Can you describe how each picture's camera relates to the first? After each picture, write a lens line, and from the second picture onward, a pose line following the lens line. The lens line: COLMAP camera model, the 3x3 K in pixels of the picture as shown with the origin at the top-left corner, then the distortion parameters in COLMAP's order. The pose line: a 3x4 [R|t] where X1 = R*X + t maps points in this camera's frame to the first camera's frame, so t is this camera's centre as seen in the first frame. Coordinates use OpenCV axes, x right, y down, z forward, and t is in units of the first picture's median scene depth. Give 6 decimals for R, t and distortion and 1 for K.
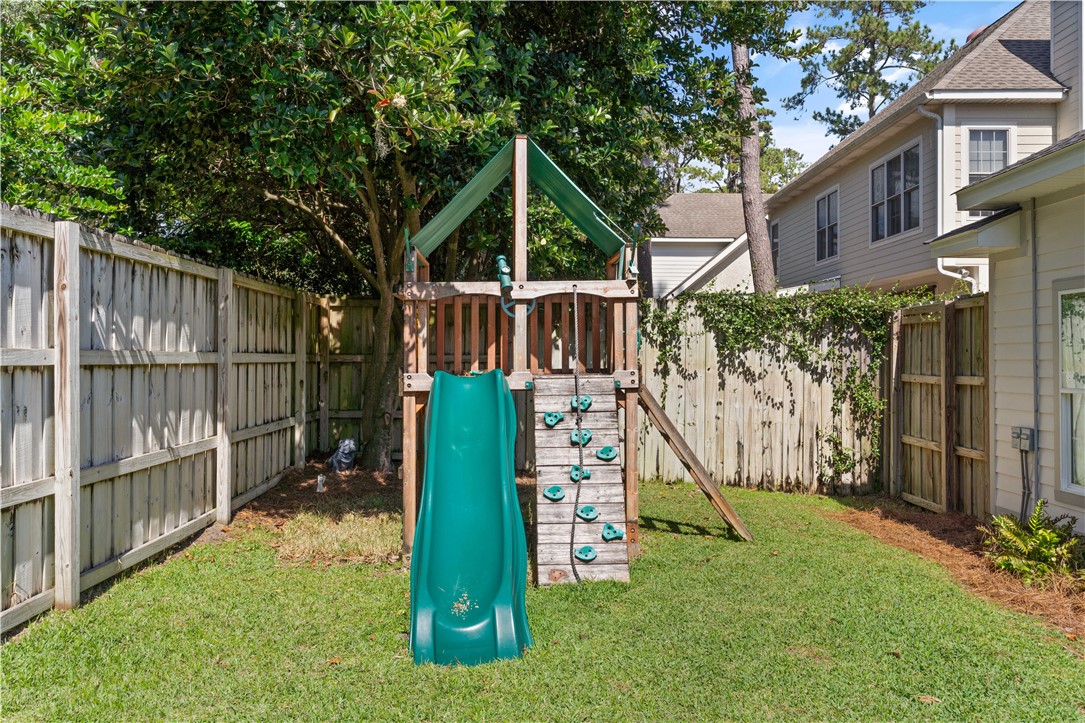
lens RADIAL K [[877.5, 0, 540.8], [0, 877.5, 354.2], [0, 0, 1]] dist [0.005707, 0.003393]
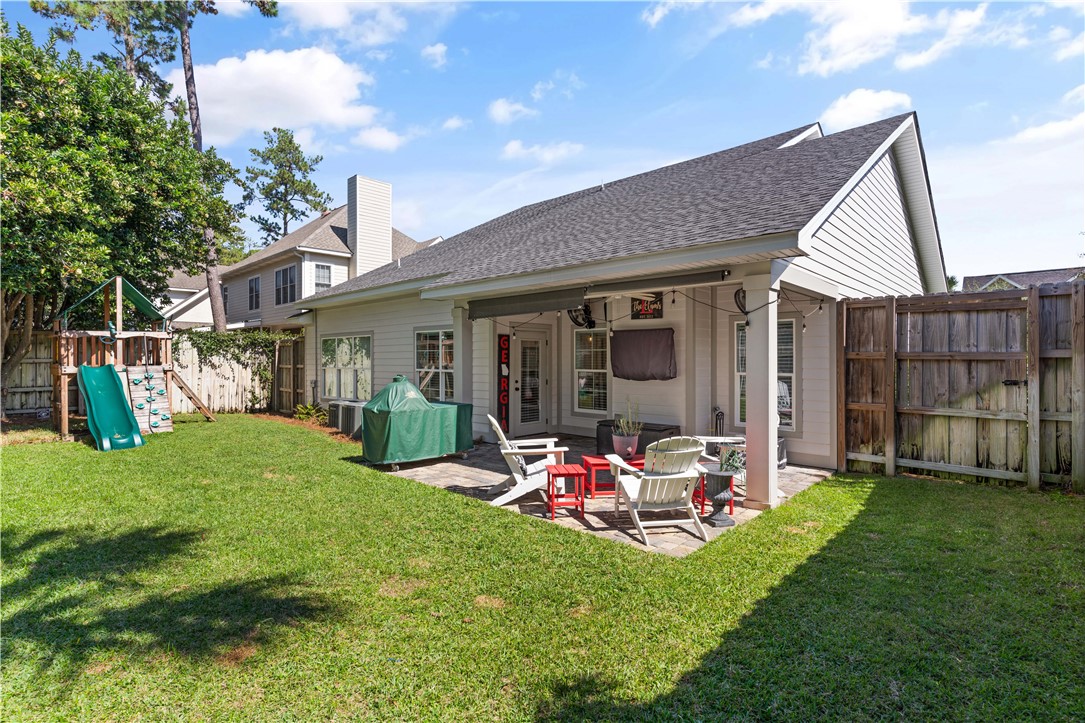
lens RADIAL K [[527.9, 0, 538.2], [0, 527.9, 353.5], [0, 0, 1]] dist [-0.003793, -0.000144]
pose [[0.700031, -0.000512, 0.714112, -0.169847], [0.003320, 0.999991, -0.002538, -0.004238], [-0.714105, 0.004147, 0.700026, -0.640622]]
